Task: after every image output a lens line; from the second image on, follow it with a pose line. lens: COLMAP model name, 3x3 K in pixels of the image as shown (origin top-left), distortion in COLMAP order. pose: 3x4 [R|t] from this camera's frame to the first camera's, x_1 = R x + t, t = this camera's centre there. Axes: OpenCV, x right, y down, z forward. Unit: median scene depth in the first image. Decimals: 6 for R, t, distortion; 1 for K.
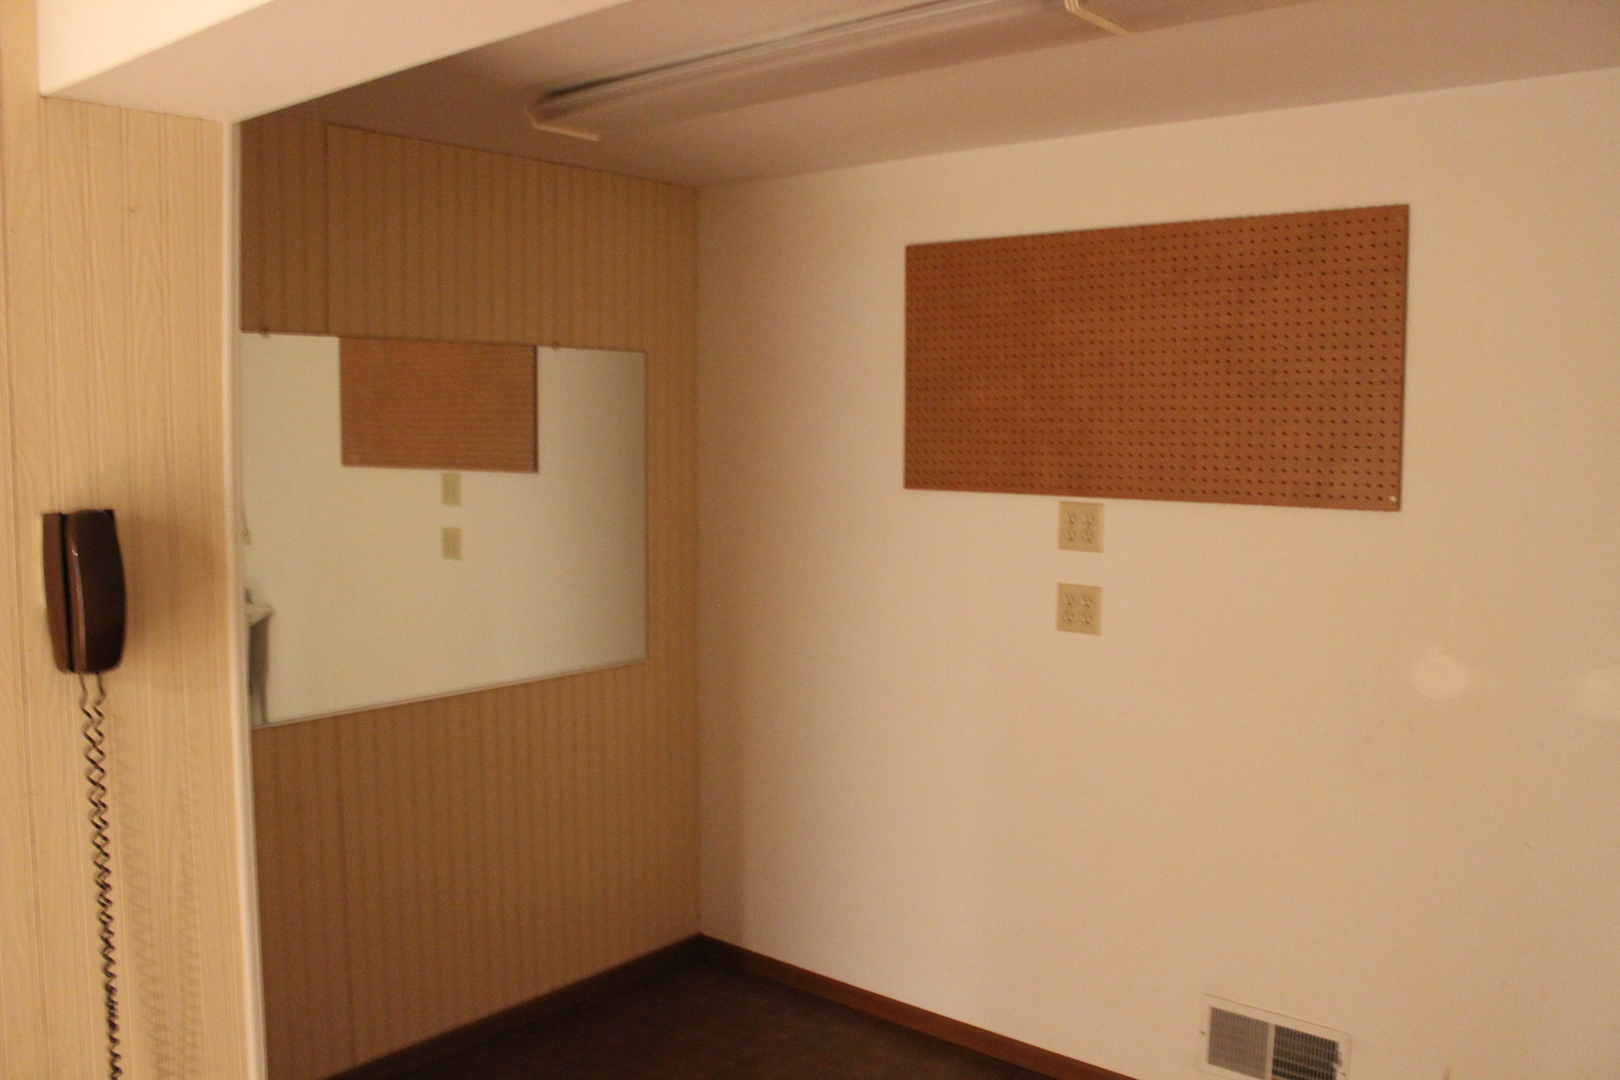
lens RADIAL K [[1367.1, 0, 821.4], [0, 1367.1, 542.5], [0, 0, 1]] dist [-0.159622, 0.142886]
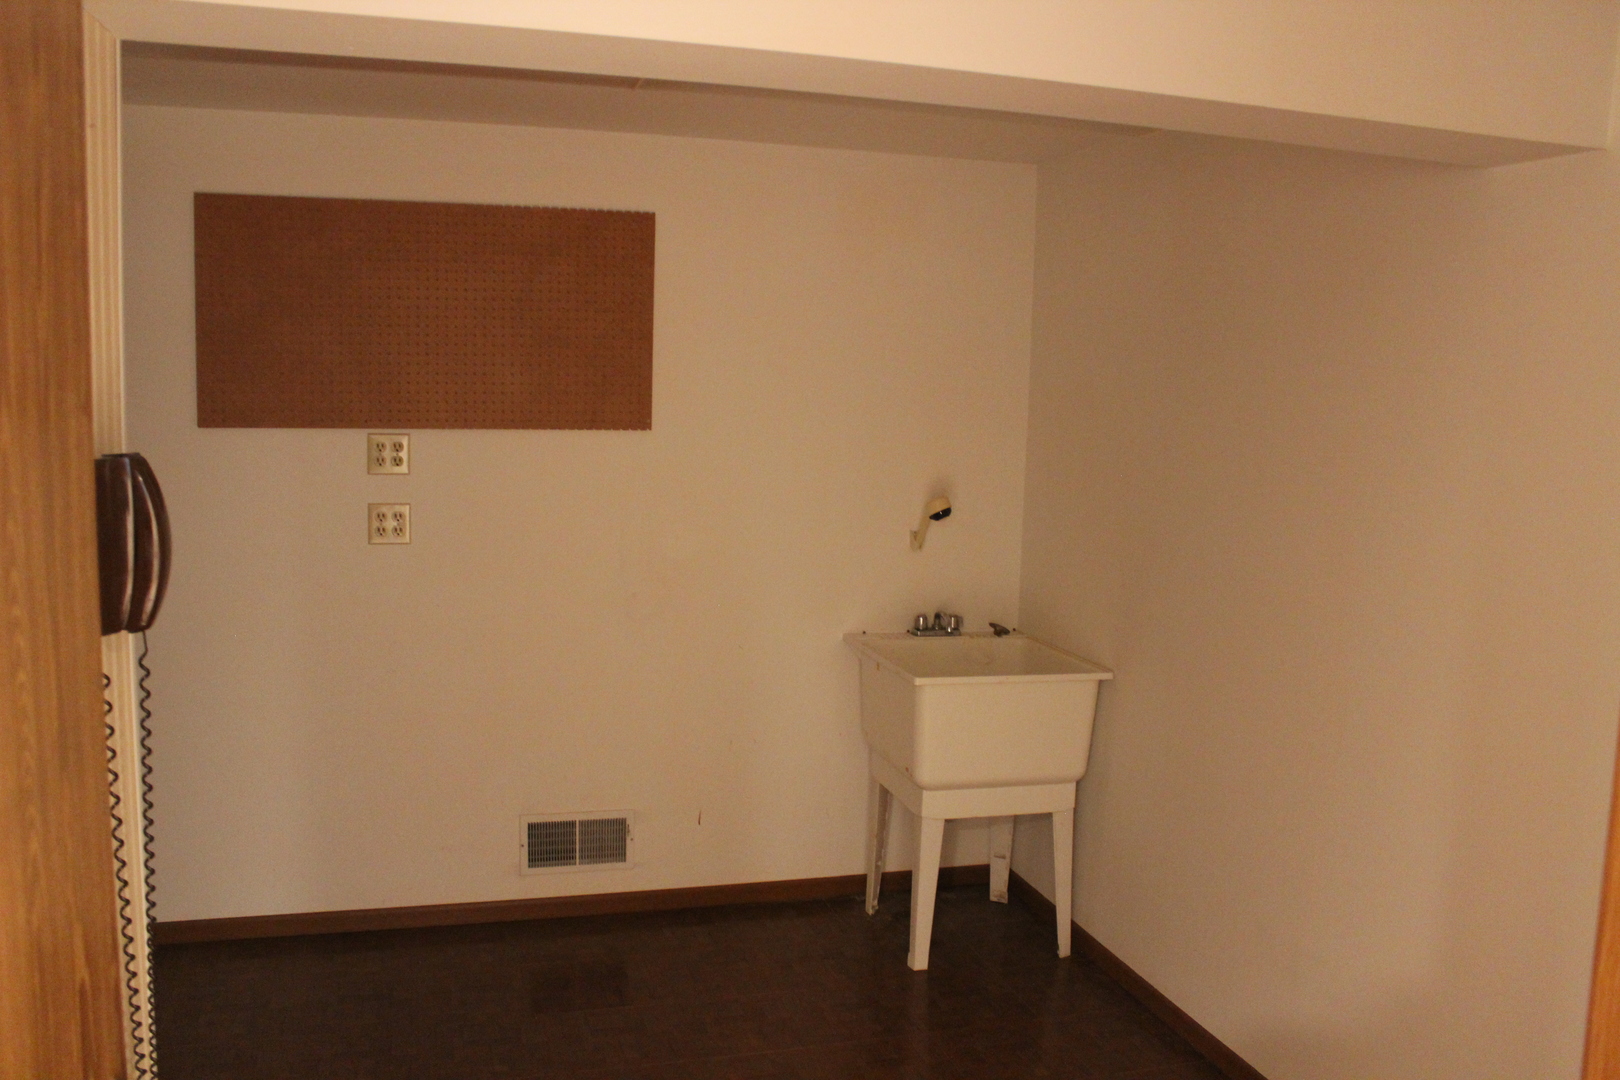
lens RADIAL K [[1367.1, 0, 821.4], [0, 1367.1, 542.5], [0, 0, 1]] dist [-0.159622, 0.142886]
pose [[0.550731, -0.092354, 0.829558, -0.588657], [0.052327, 0.995725, 0.076113, -0.004294], [-0.833041, 0.001491, 0.553209, 0.043676]]
